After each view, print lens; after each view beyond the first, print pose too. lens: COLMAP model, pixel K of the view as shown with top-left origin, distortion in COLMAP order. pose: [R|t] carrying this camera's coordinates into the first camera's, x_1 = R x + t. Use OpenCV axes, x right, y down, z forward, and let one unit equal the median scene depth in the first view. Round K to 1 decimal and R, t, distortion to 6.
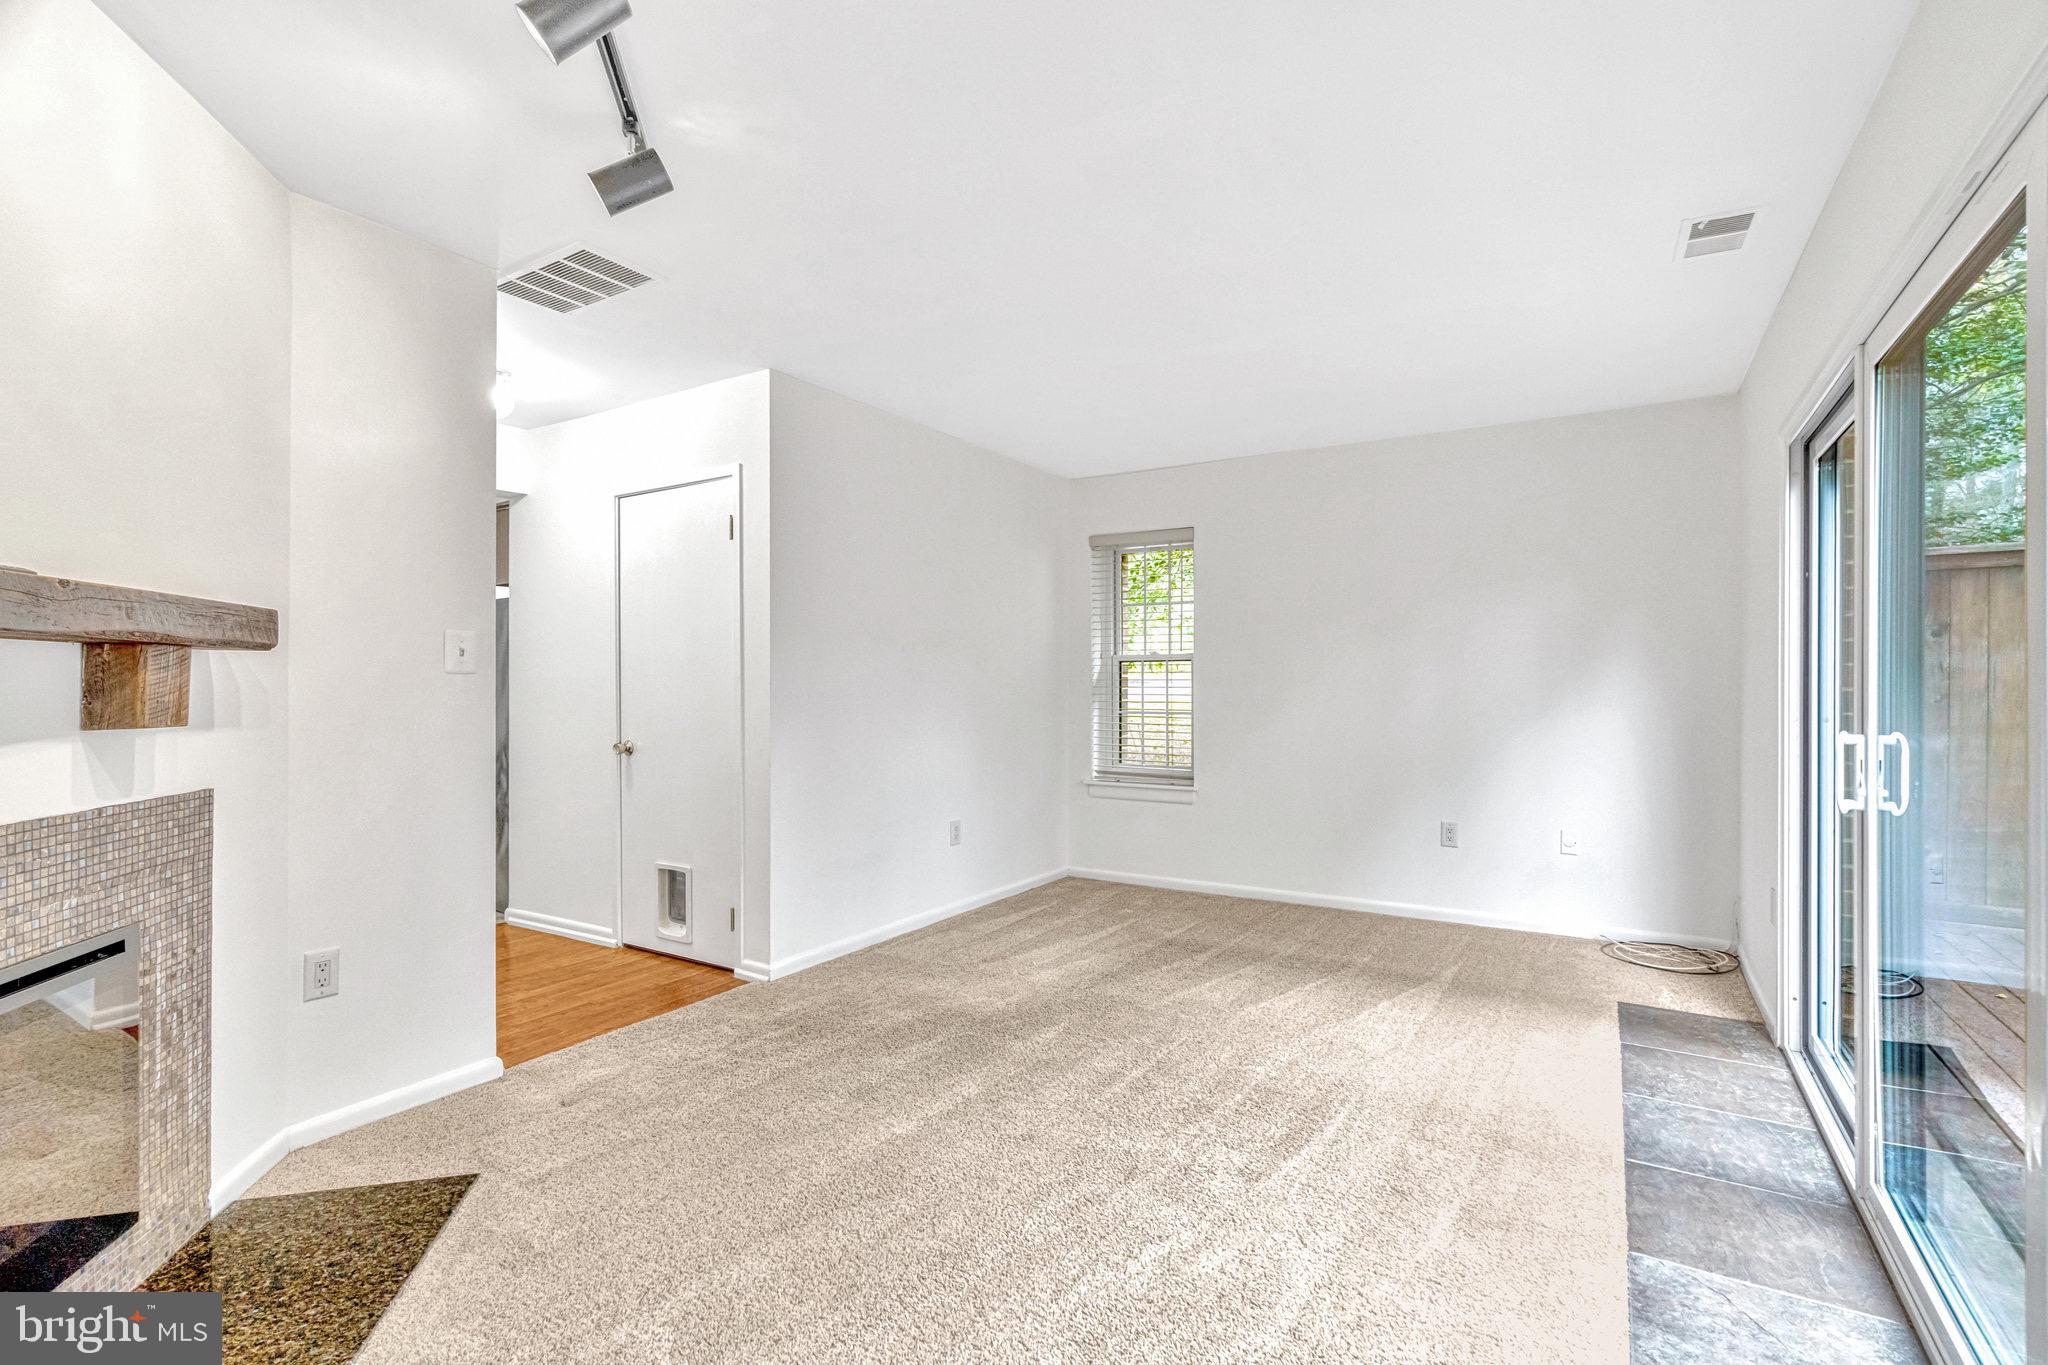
lens RADIAL K [[936.3, 0, 1036.7], [0, 936.3, 673.0], [0, 0, 1]] dist [-0.005981, 0.001005]
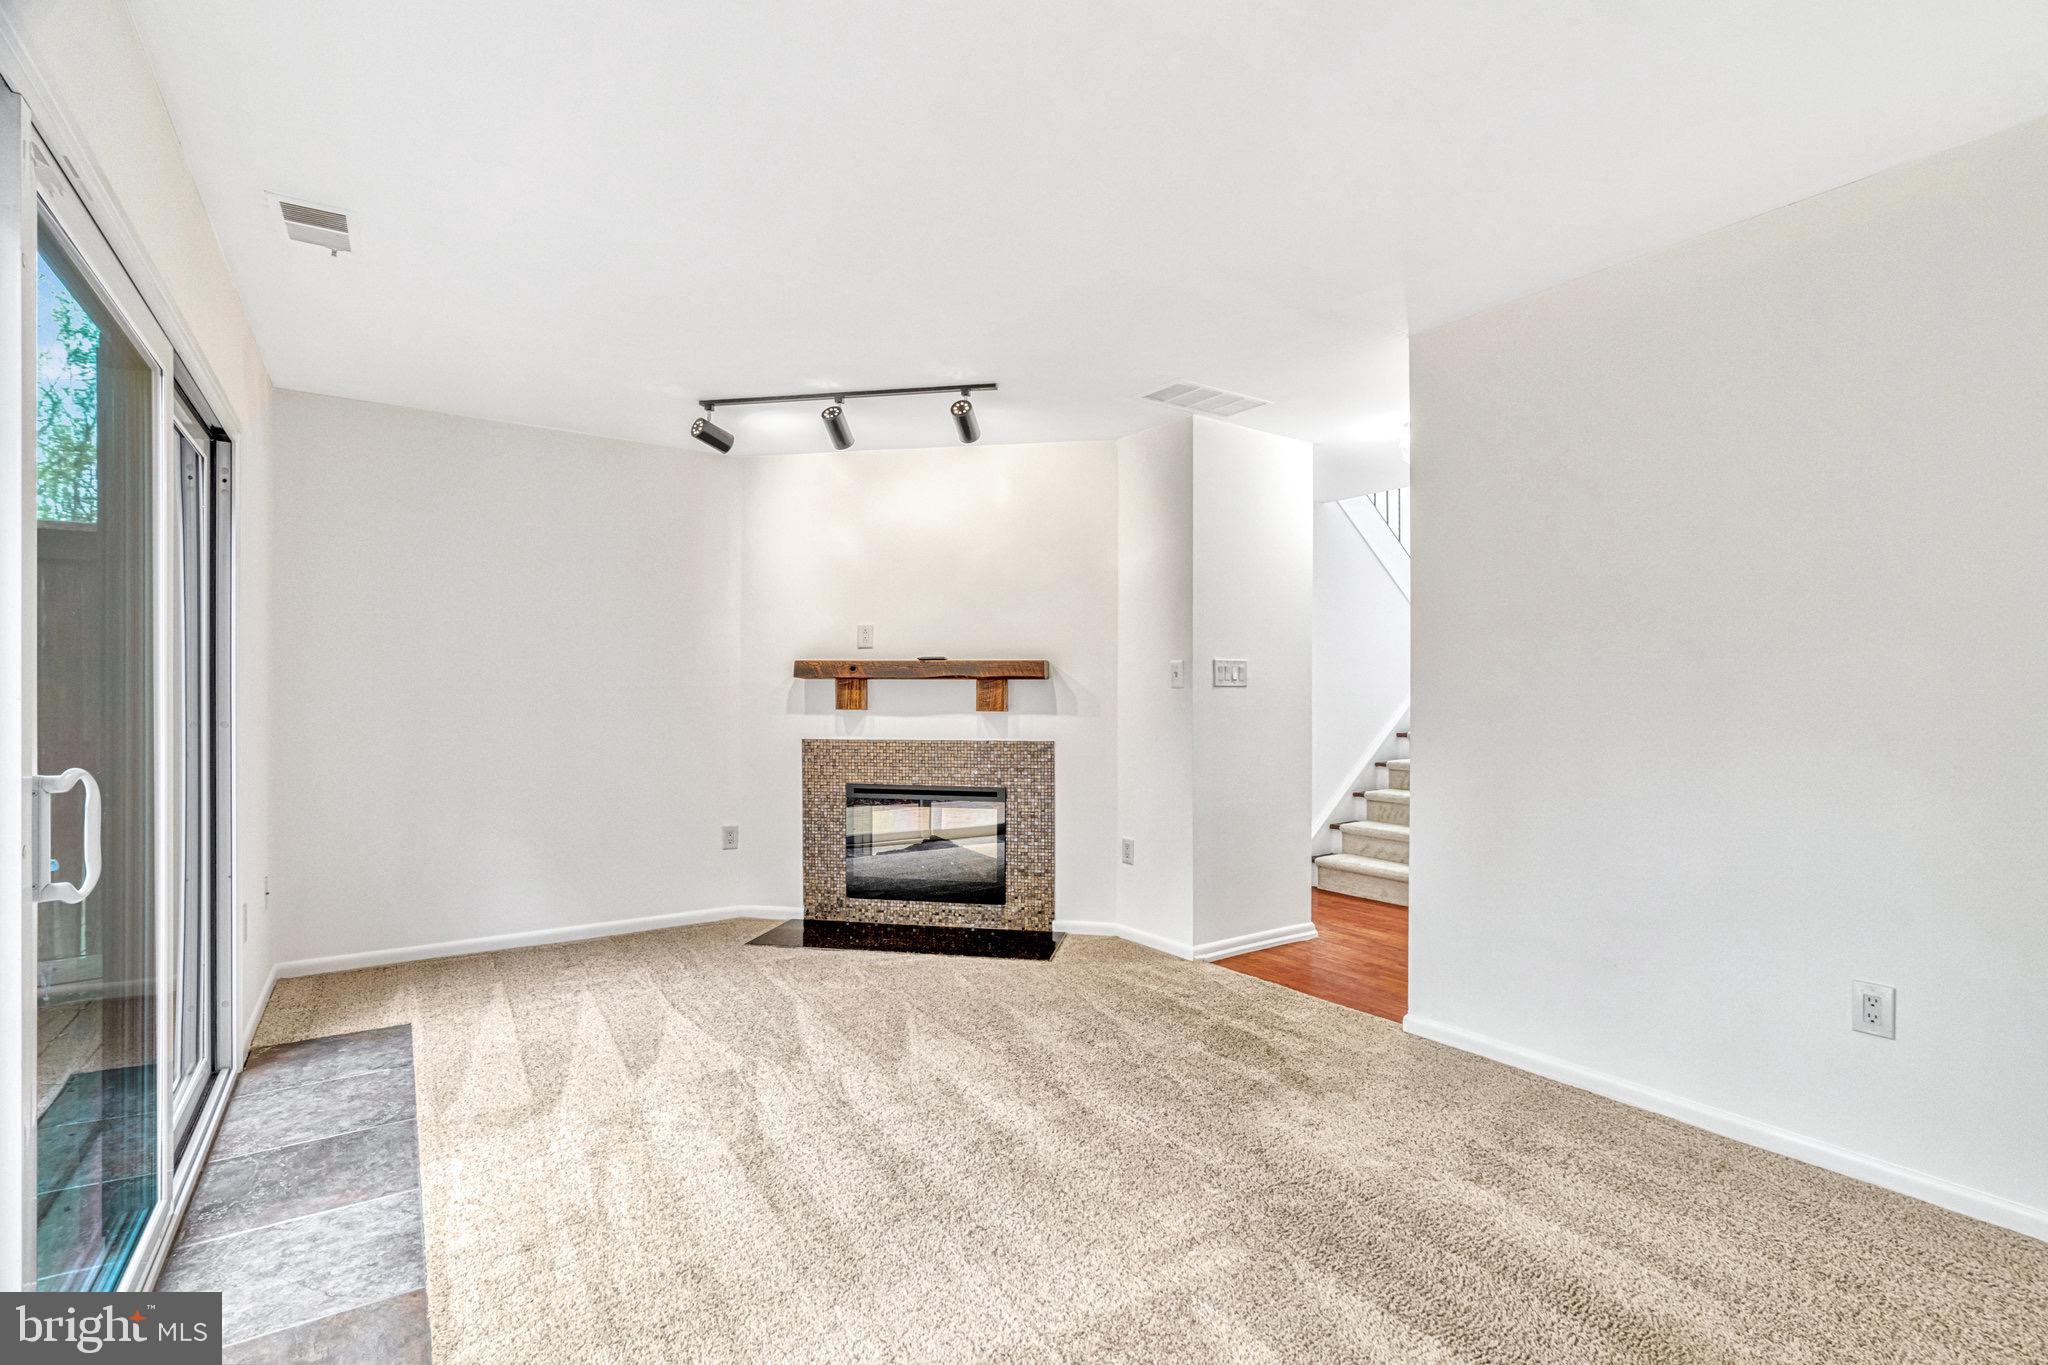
lens RADIAL K [[932.5, 0, 1037.3], [0, 932.5, 693.4], [0, 0, 1]] dist [-0.008698, 0.000296]
pose [[-0.395677, -0.002522, -0.918386, 1.232685], [0.009082, 0.999937, -0.006659, 0.024551], [0.918345, -0.010976, -0.395629, 1.915310]]
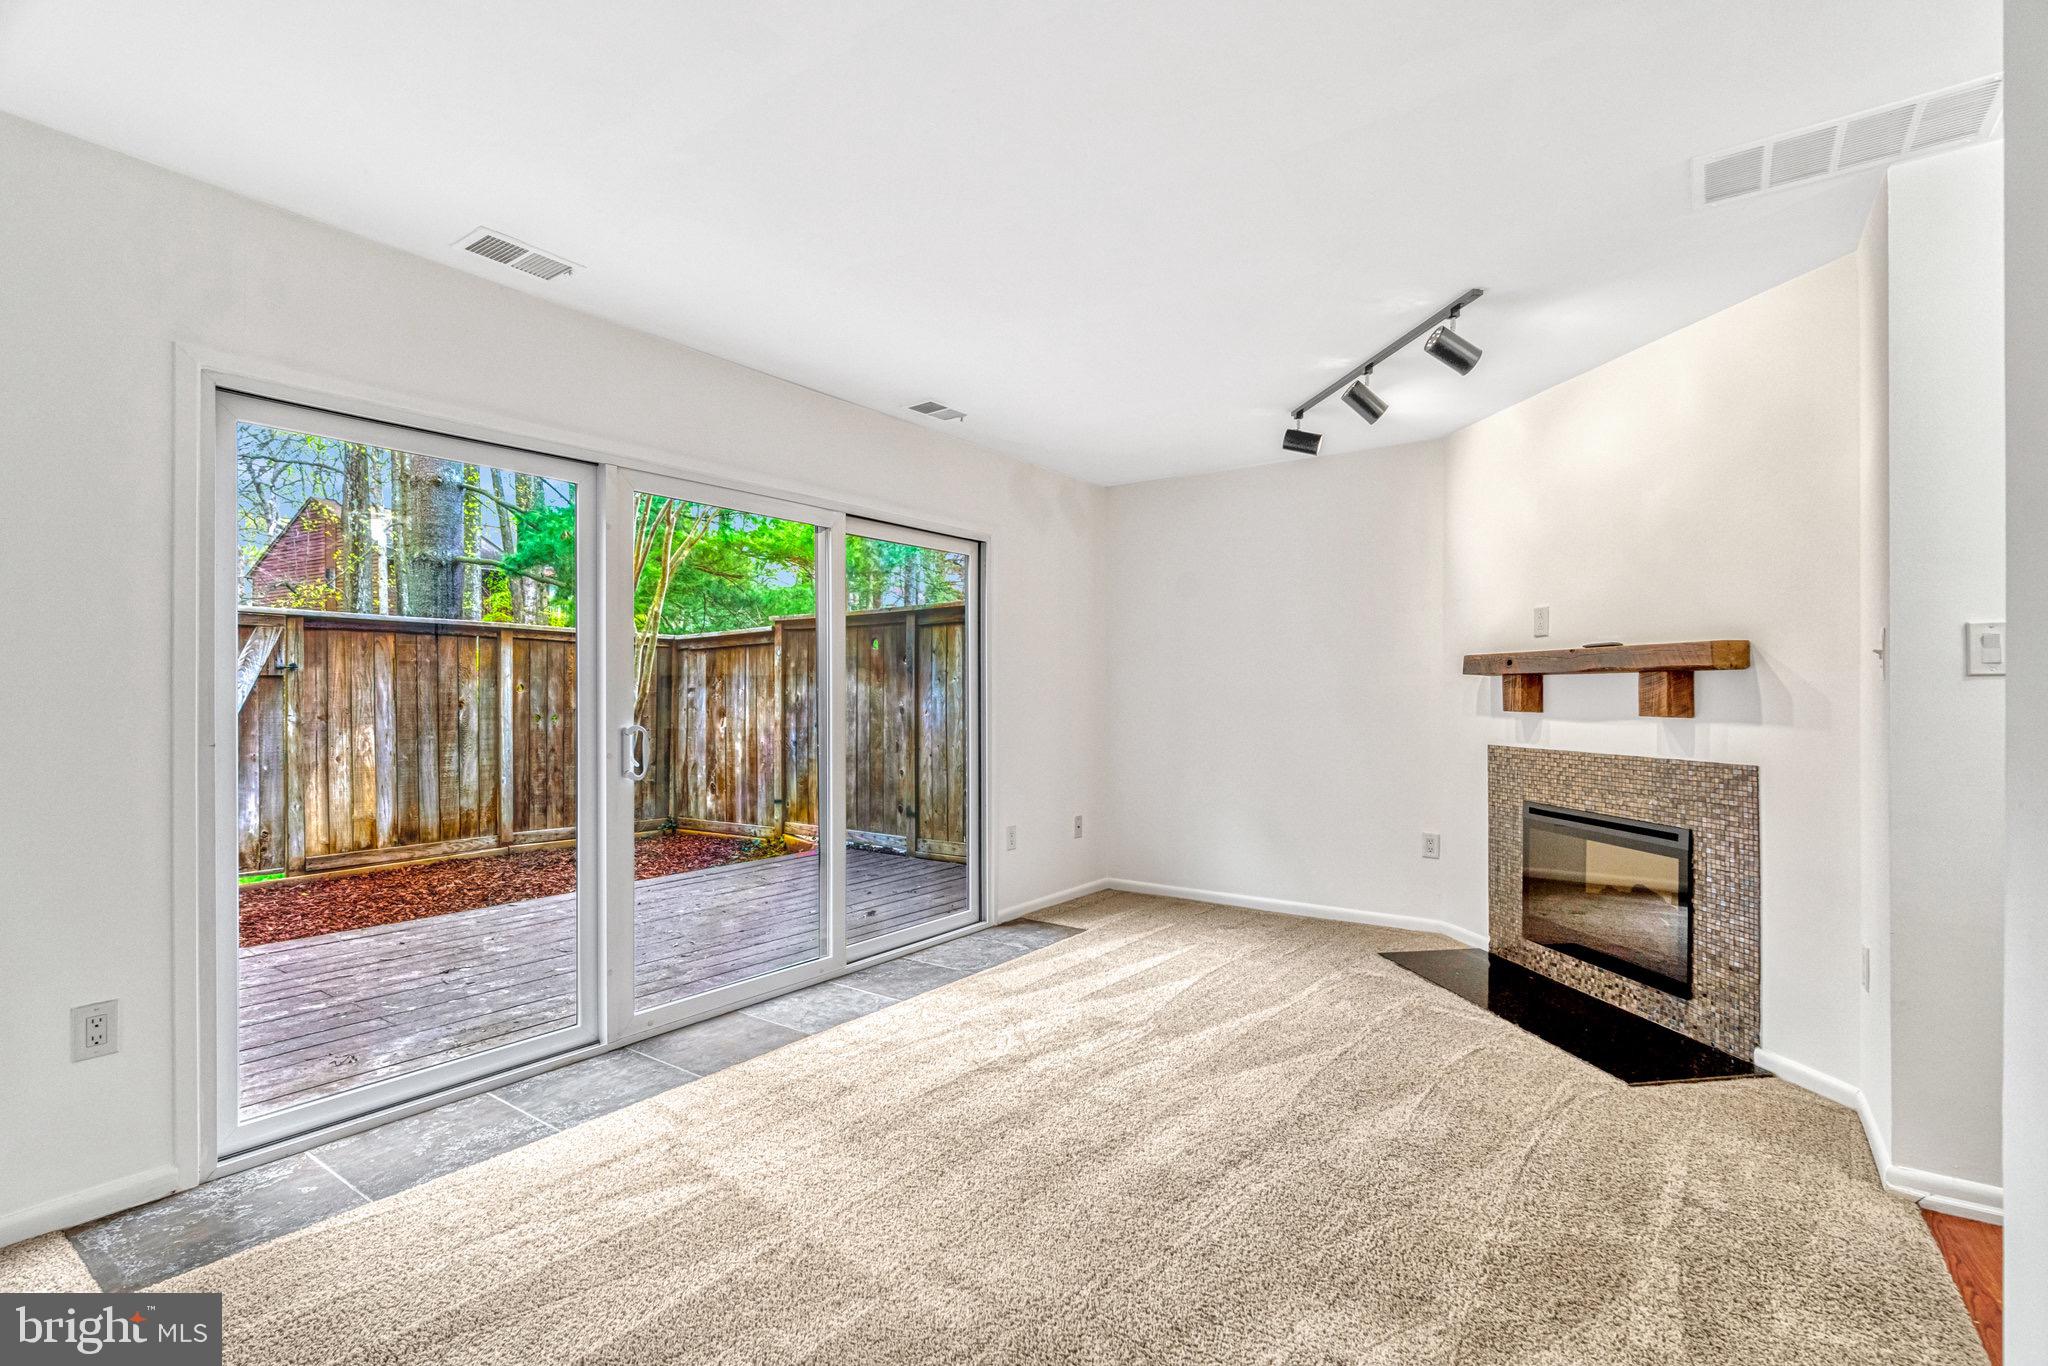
lens RADIAL K [[946.0, 0, 1034.5], [0, 946.0, 693.8], [0, 0, 1]] dist [-0.004430, -0.000045]
pose [[-0.997369, 0.003107, 0.072421, 0.115356], [0.002142, 0.999908, -0.013396, 0.032362], [-0.072456, -0.013206, -0.997284, 2.605691]]
